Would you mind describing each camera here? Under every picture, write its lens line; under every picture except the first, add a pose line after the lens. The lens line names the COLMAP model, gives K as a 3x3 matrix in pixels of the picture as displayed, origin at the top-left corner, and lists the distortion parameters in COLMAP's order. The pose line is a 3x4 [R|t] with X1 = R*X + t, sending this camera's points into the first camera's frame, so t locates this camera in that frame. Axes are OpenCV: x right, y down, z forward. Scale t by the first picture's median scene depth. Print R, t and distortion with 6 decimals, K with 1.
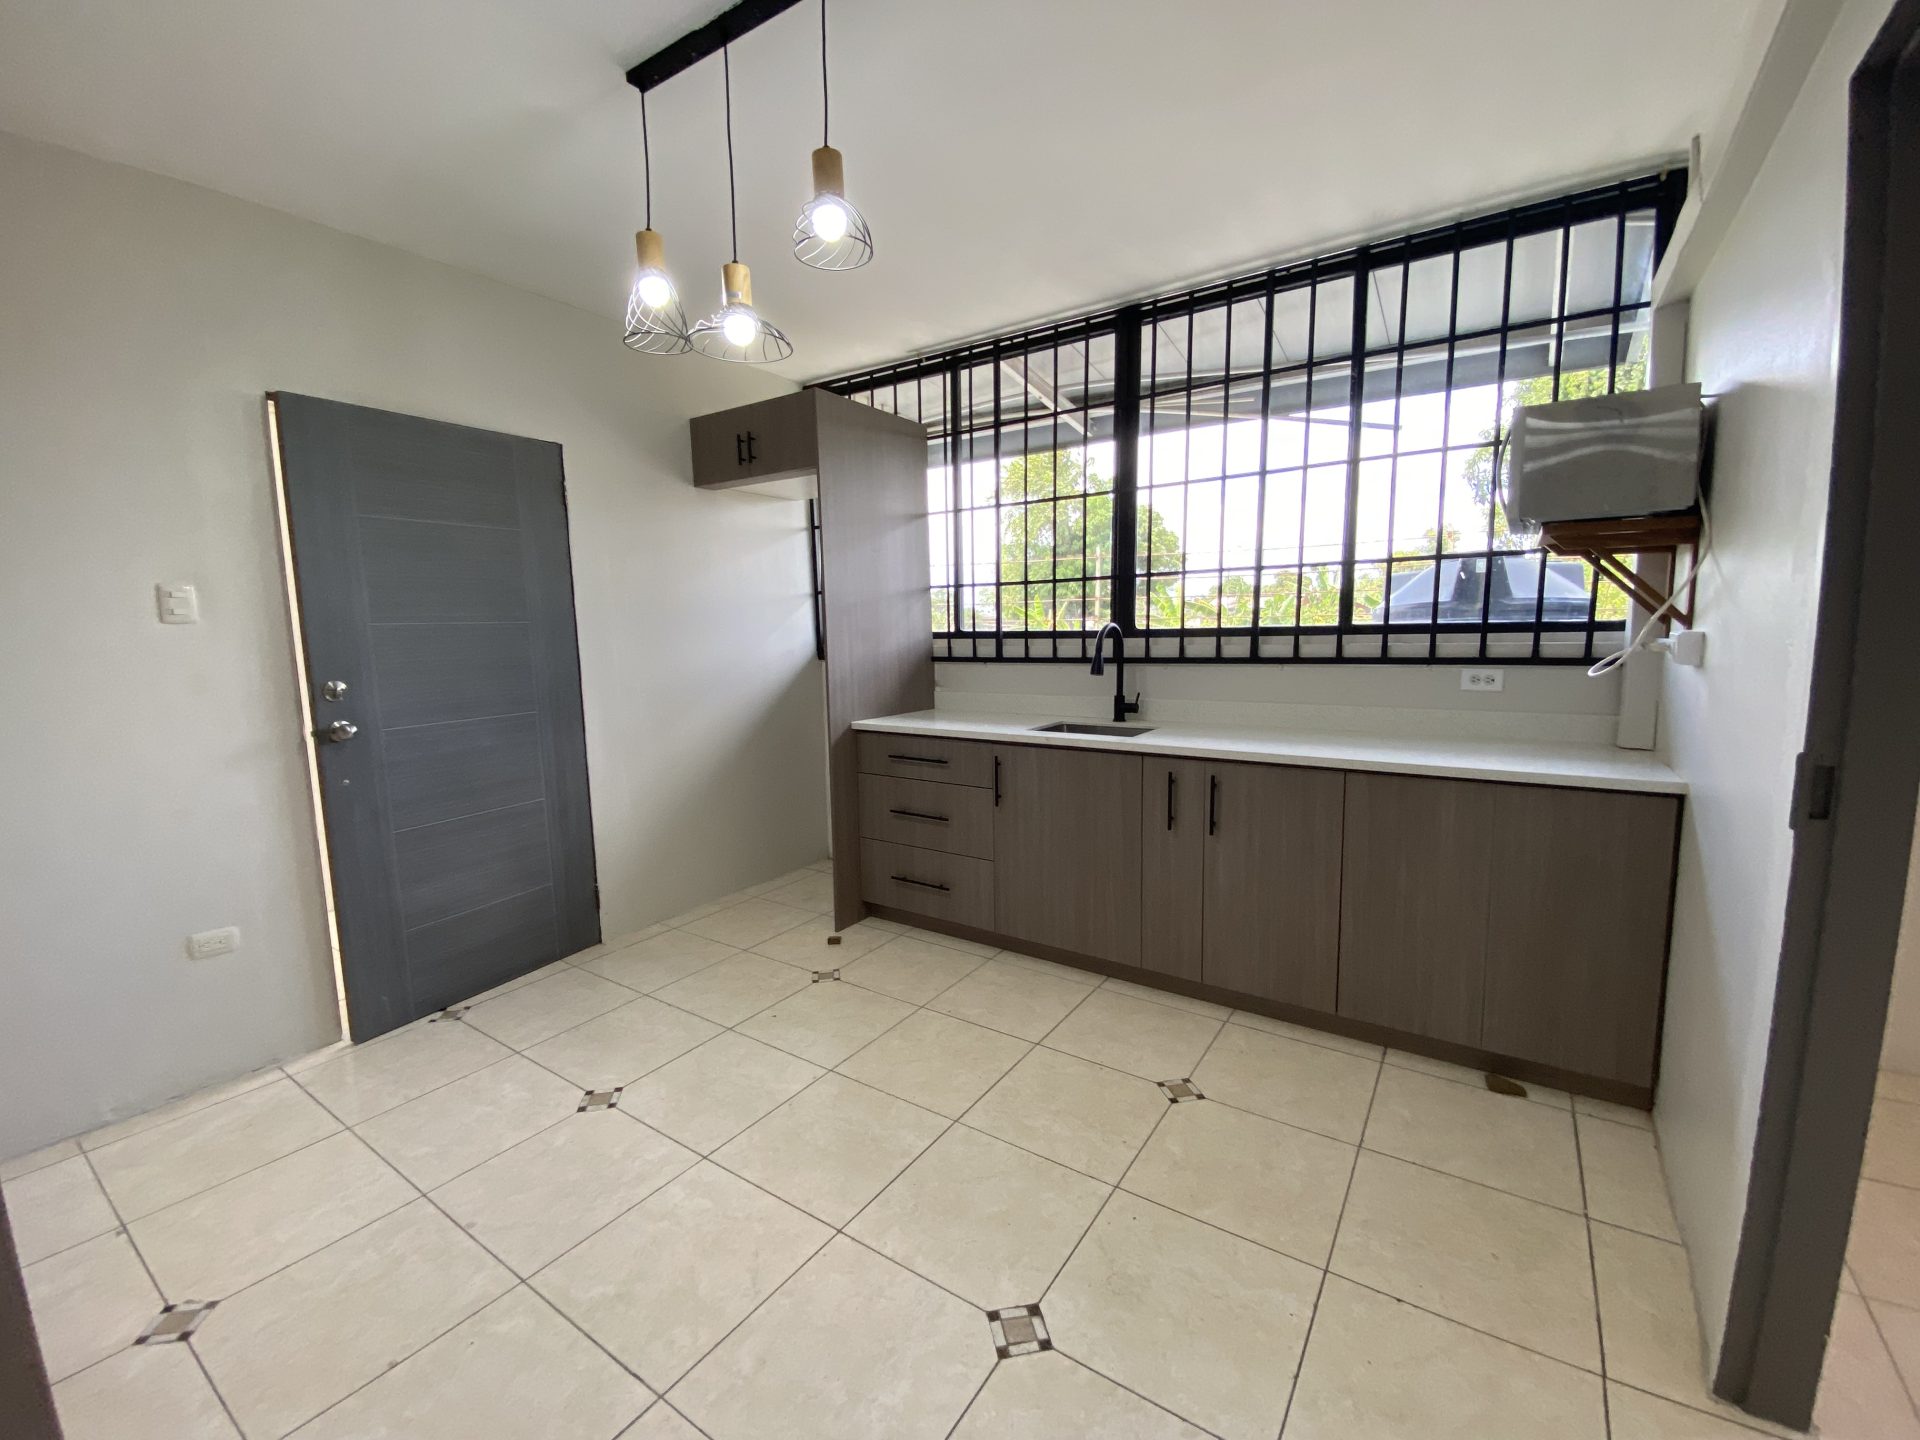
lens RADIAL K [[784.9, 0, 965.4], [0, 784.9, 720.7], [0, 0, 1]] dist [0.046035, -0.036455]
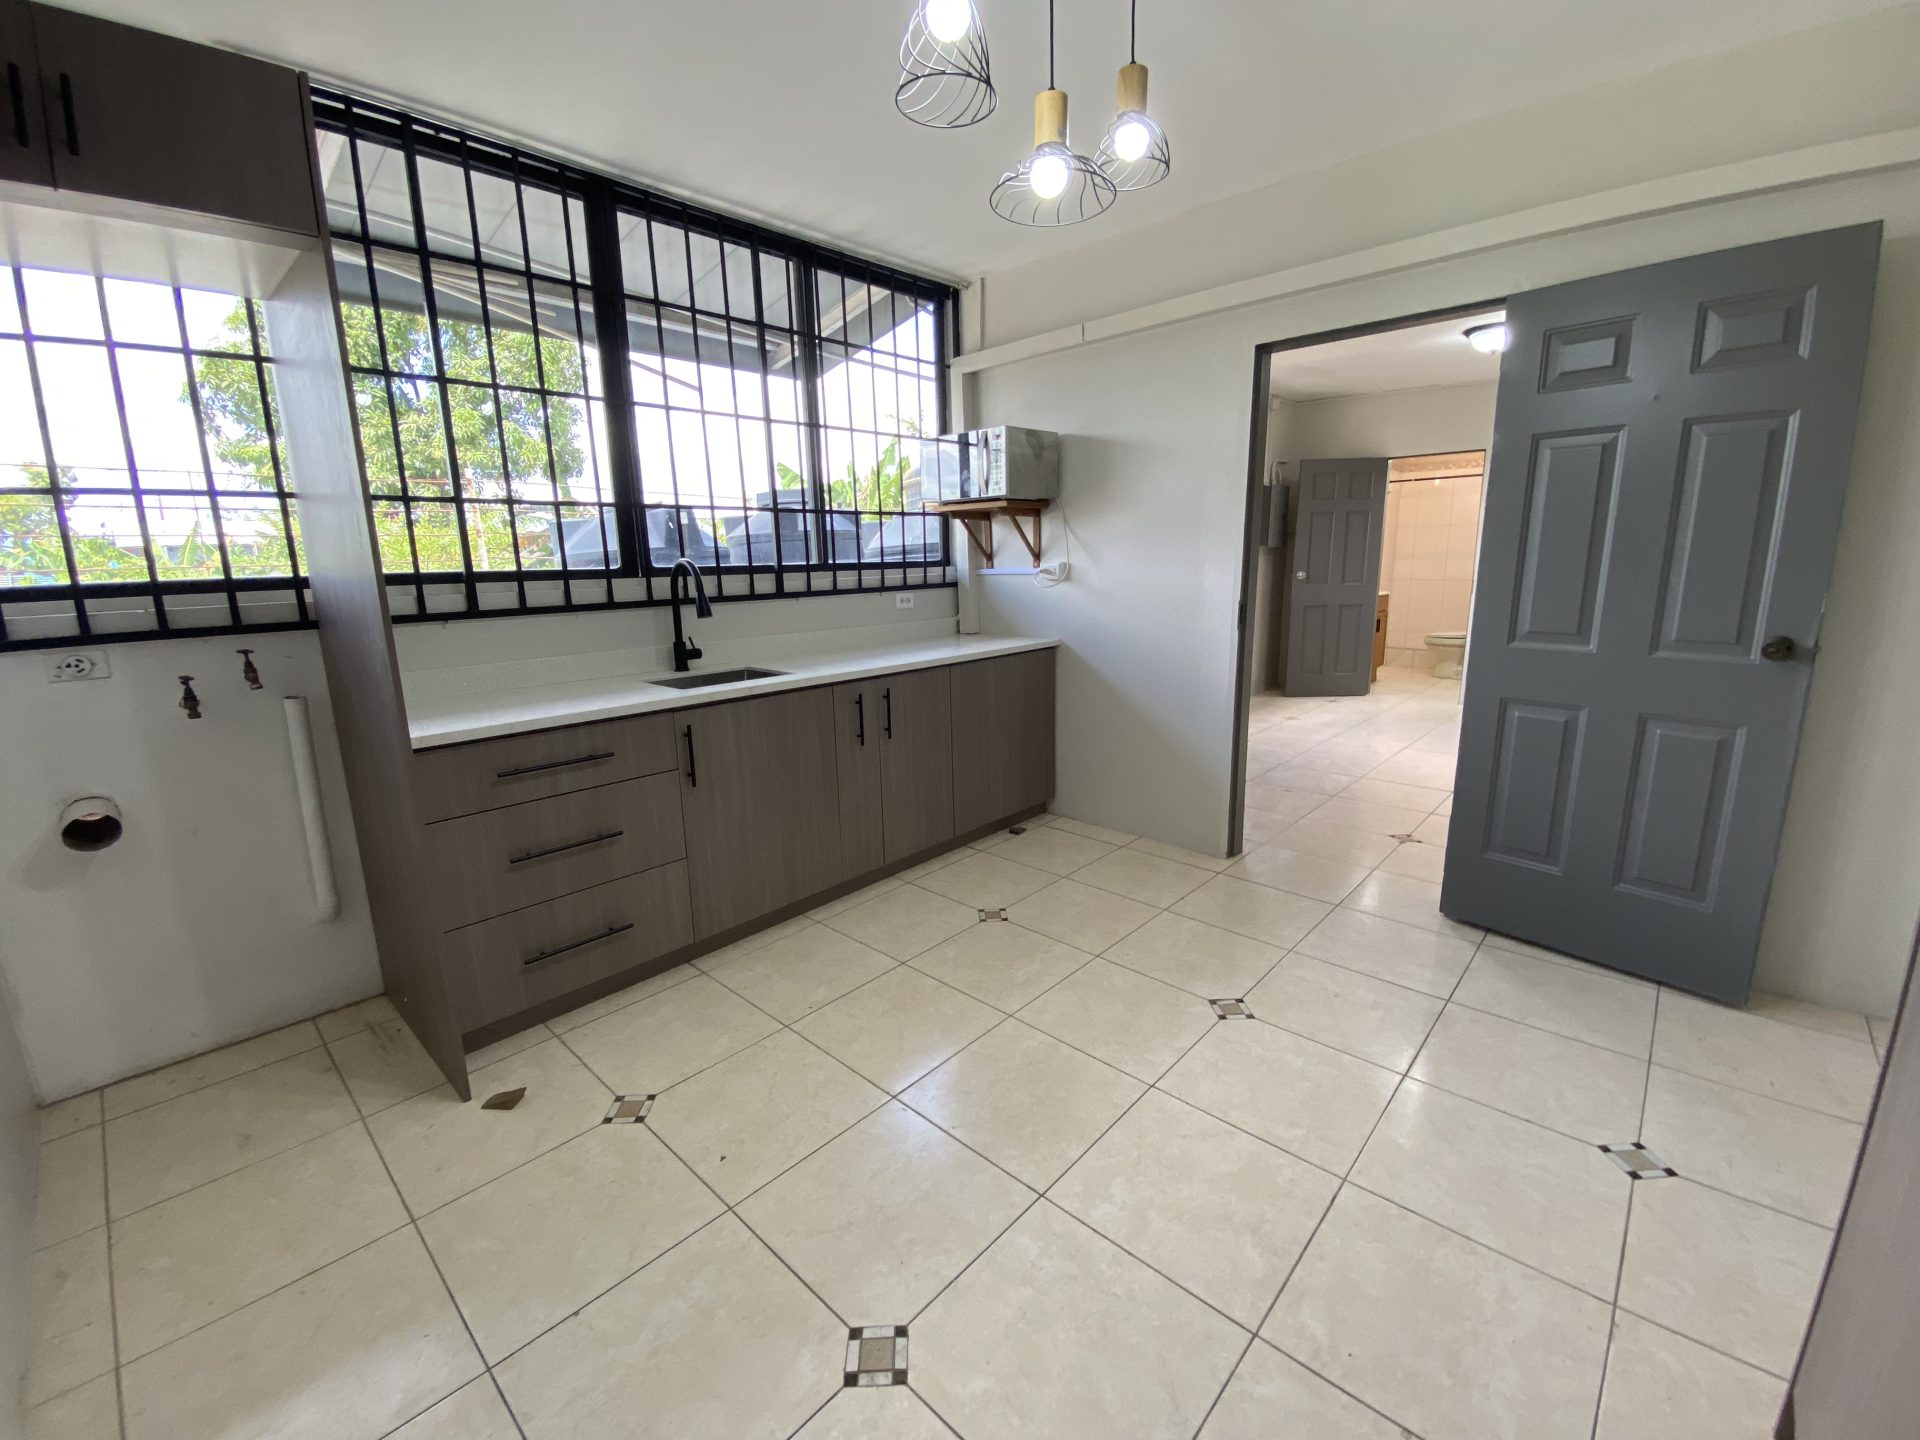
lens RADIAL K [[776.8, 0, 960.0], [0, 776.8, 720.0], [0, 0, 1]] dist [0.042529, -0.034567]
pose [[0.157870, -0.187394, 0.969516, -0.665335], [0.137652, 0.976418, 0.166314, -0.051680], [-0.977818, 0.107200, 0.179942, 0.565148]]
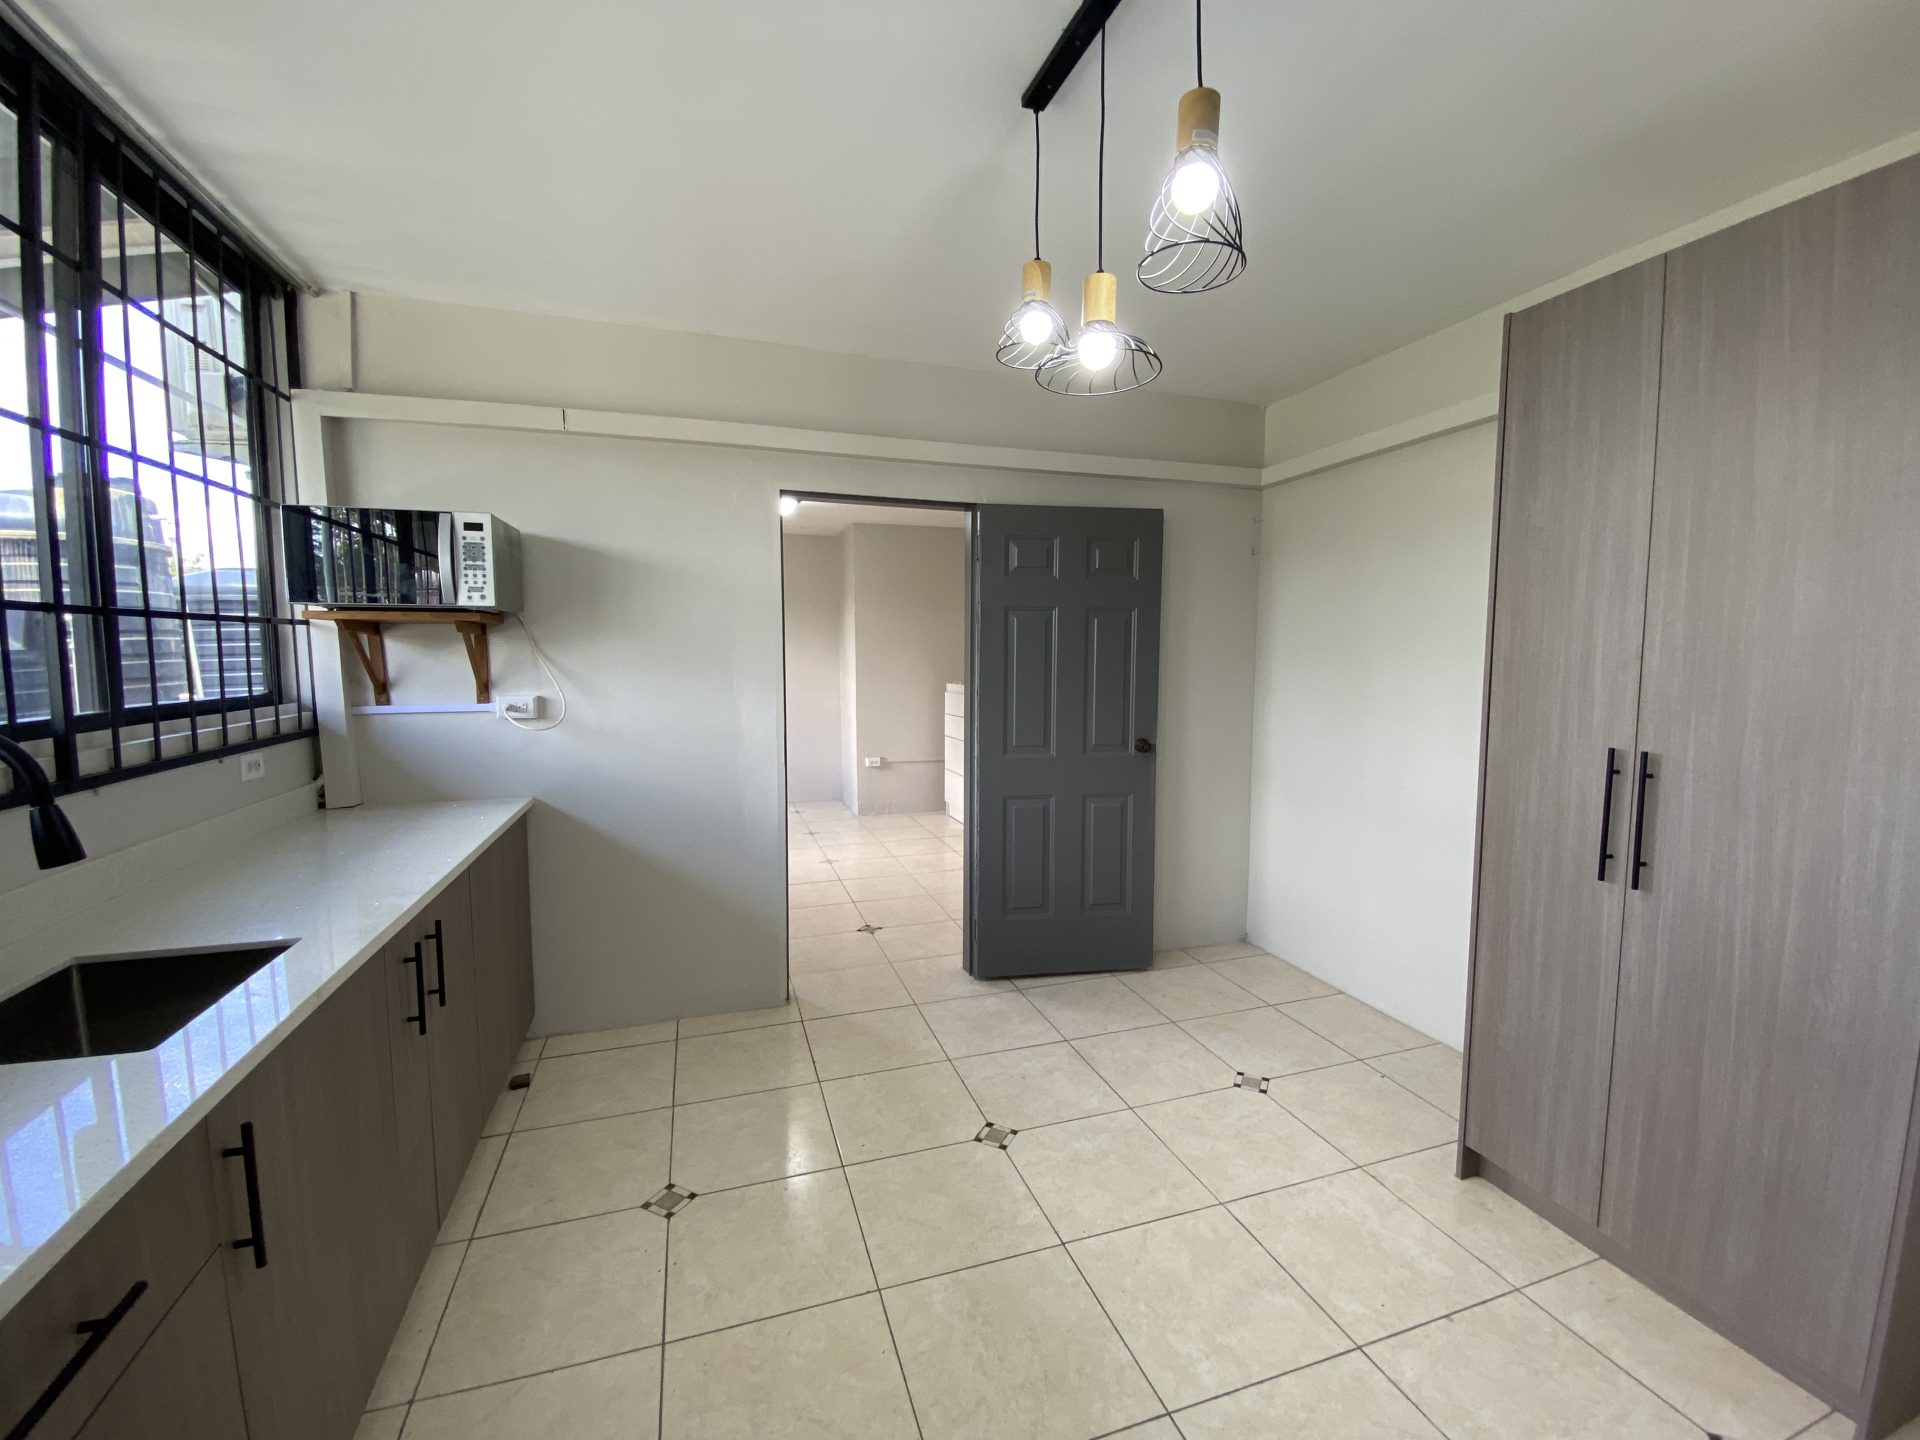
lens RADIAL K [[783.9, 0, 957.9], [0, 783.9, 715.3], [0, 0, 1]] dist [0.017979, -0.018747]
pose [[-0.788088, -0.030836, 0.614790, -0.385907], [0.087609, 0.982959, 0.161607, -0.148532], [-0.609296, 0.181222, -0.771956, 1.004587]]
